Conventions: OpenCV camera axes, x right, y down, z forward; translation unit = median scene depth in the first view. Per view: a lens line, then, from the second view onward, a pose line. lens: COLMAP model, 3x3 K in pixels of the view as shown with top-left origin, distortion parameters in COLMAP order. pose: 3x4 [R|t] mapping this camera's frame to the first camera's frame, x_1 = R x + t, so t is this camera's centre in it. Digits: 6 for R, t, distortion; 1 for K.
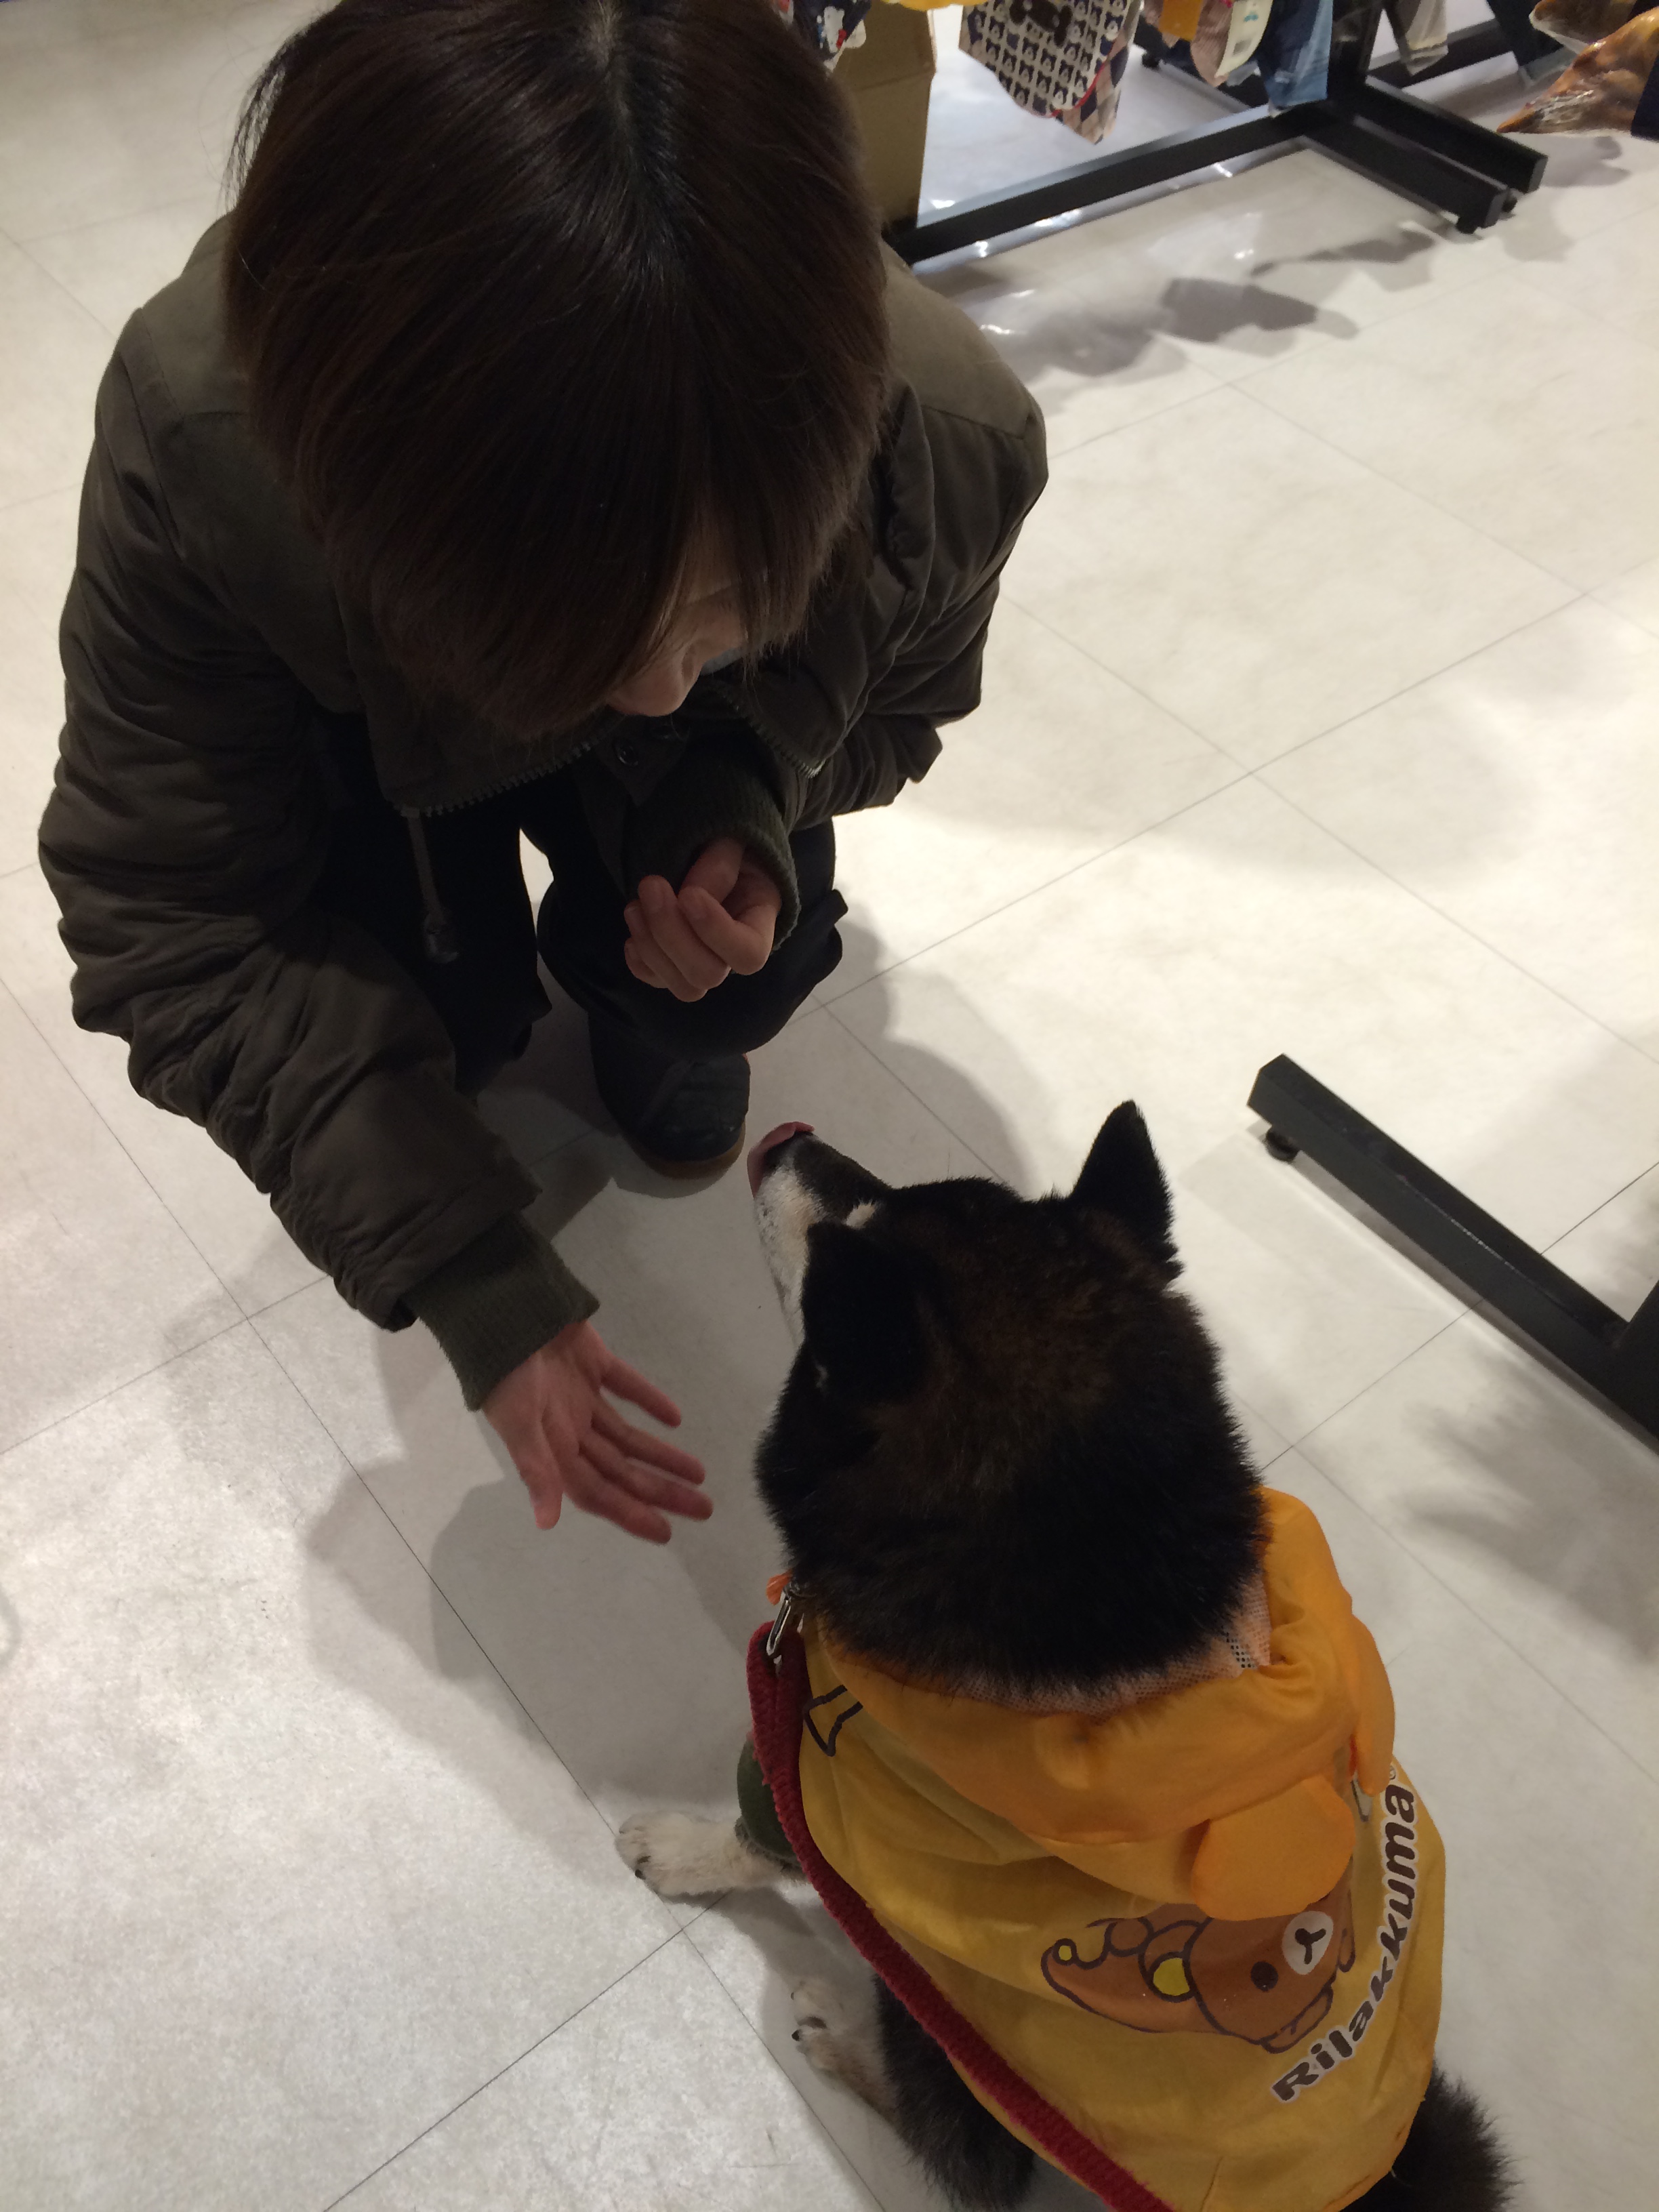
lens RADIAL K [[2013.0, 0, 833.2], [0, 2013.0, 1101.3], [0, 0, 1]] dist [-0.013574, 0.000000]
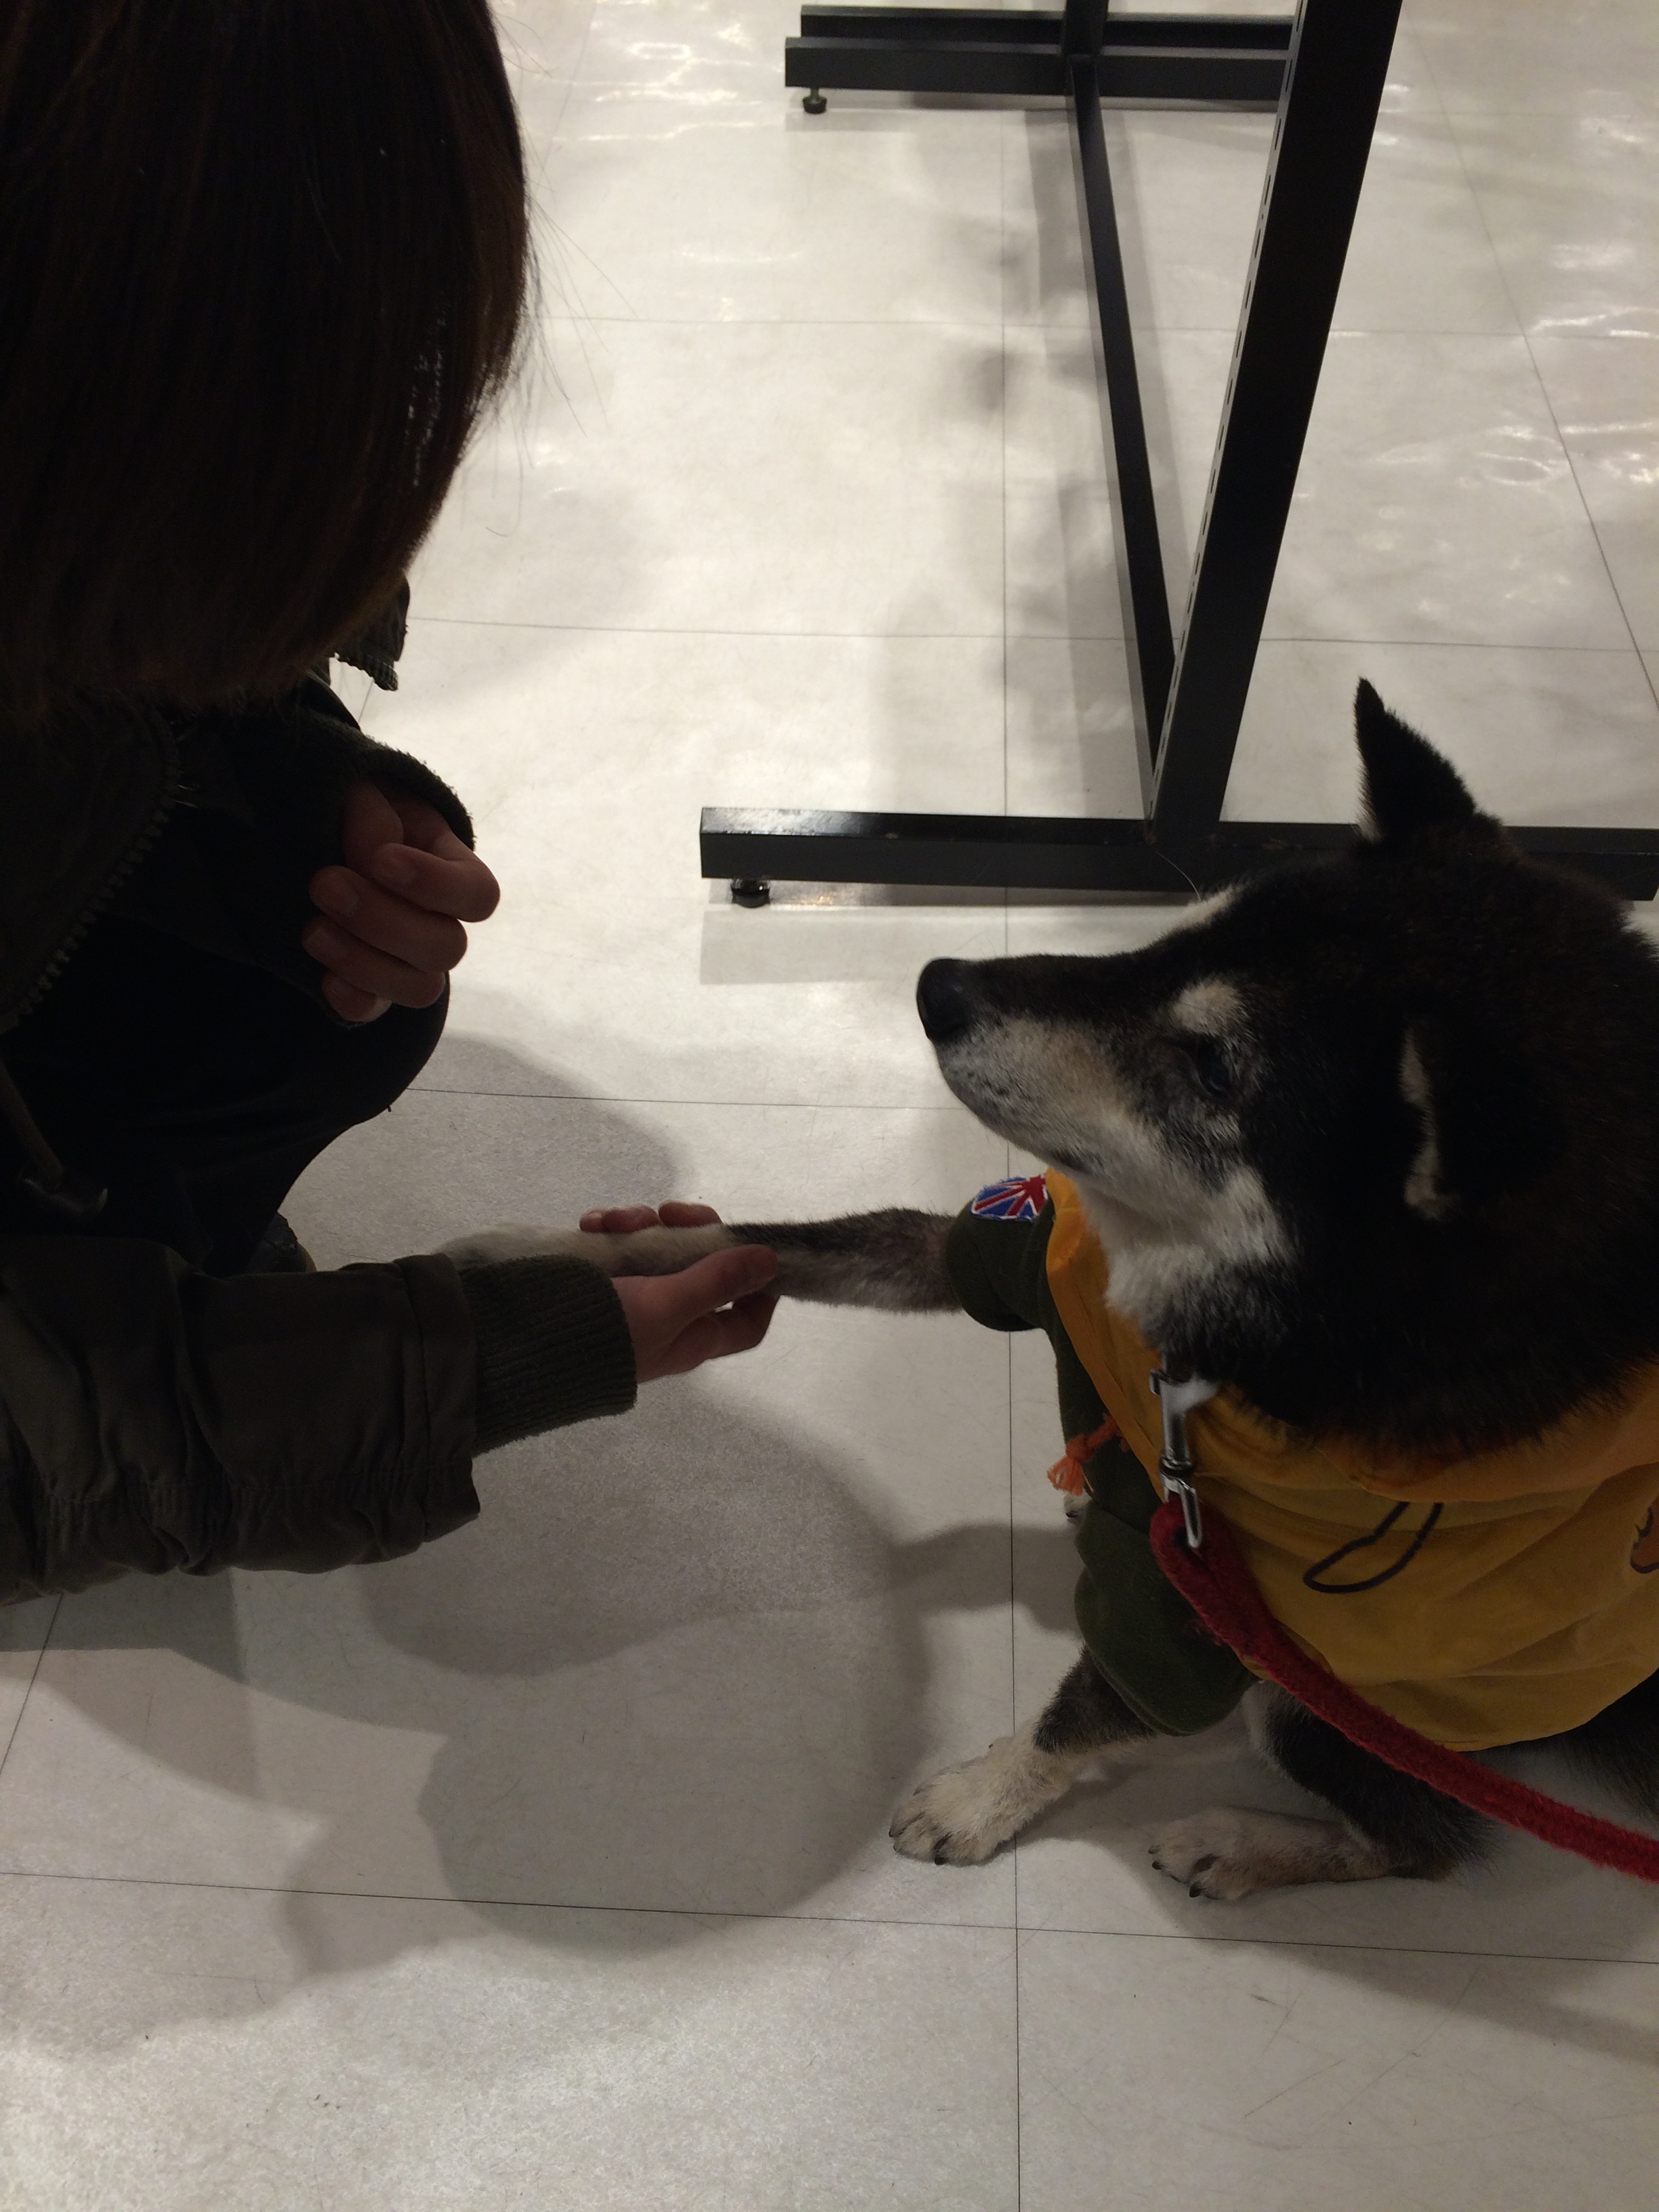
lens RADIAL K [[2013.0, 0, 832.3], [0, 2013.0, 1113.1], [0, 0, 1]] dist [-0.013574, 0.000000]
pose [[0.655421, -0.603061, 0.454688, -0.275243], [0.594963, 0.783103, 0.181021, -0.051350], [-0.465234, 0.151878, 0.872061, 0.222395]]
